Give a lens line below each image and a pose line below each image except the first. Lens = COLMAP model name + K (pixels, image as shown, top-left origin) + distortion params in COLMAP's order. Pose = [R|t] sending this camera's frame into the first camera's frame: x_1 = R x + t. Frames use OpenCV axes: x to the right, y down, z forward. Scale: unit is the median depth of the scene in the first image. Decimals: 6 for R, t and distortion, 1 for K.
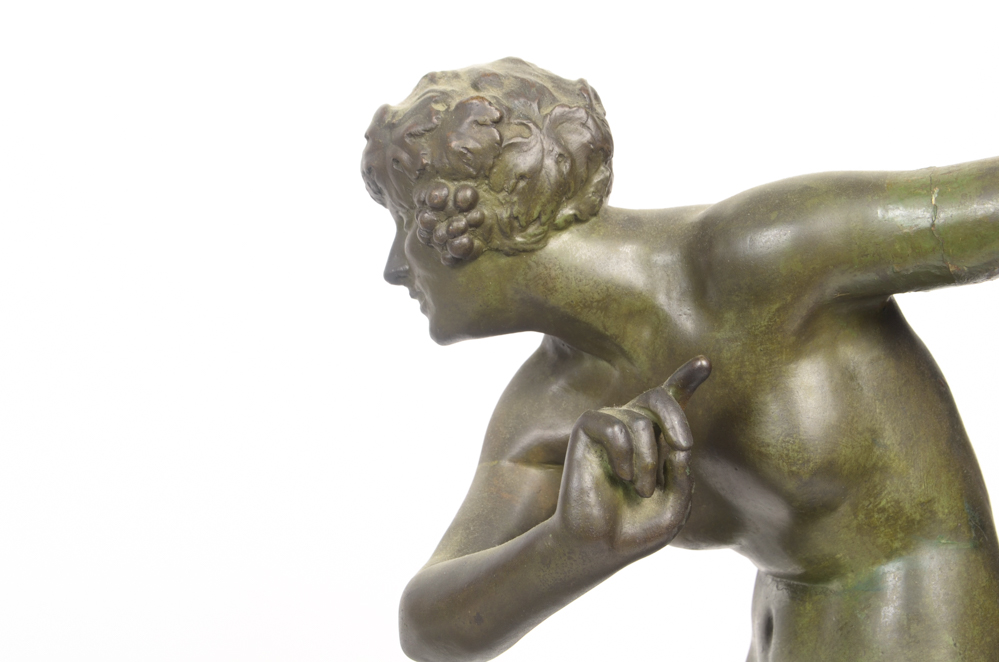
lens RADIAL K [[1464.9, 0, 502.8], [0, 1464.9, 329.7], [0, 0, 1]] dist [0.012927, 0.000000]
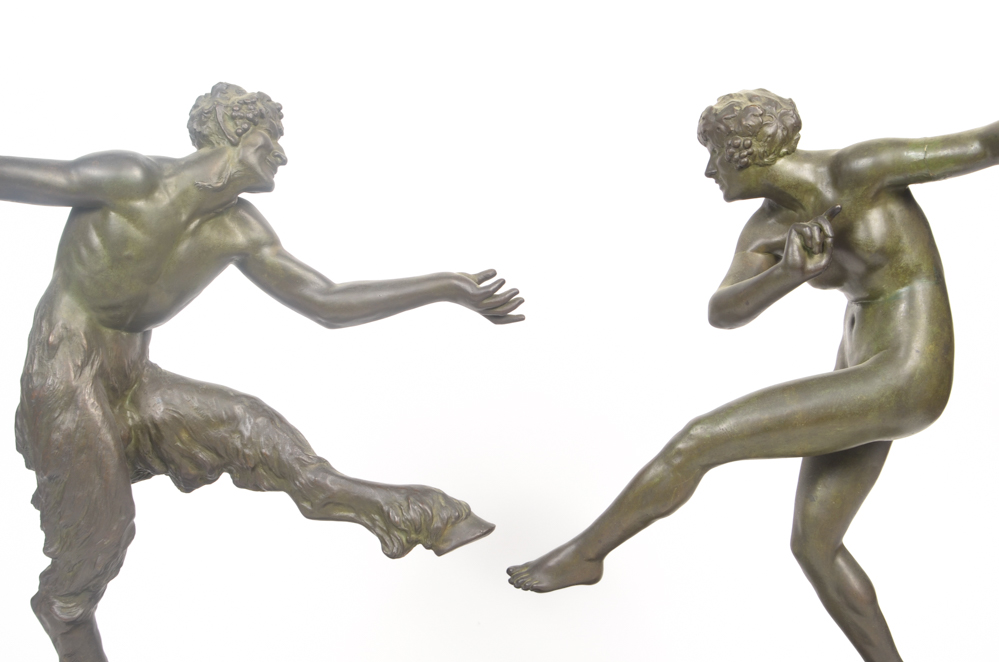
lens RADIAL K [[1464.9, 0, 496.9], [0, 1464.9, 335.6], [0, 0, 1]] dist [0.012927, 0.000000]
pose [[0.999464, 0.031853, -0.007493, -0.438054], [-0.031558, 0.998833, 0.036561, 0.169828], [0.008649, -0.036305, 0.999303, -1.622024]]
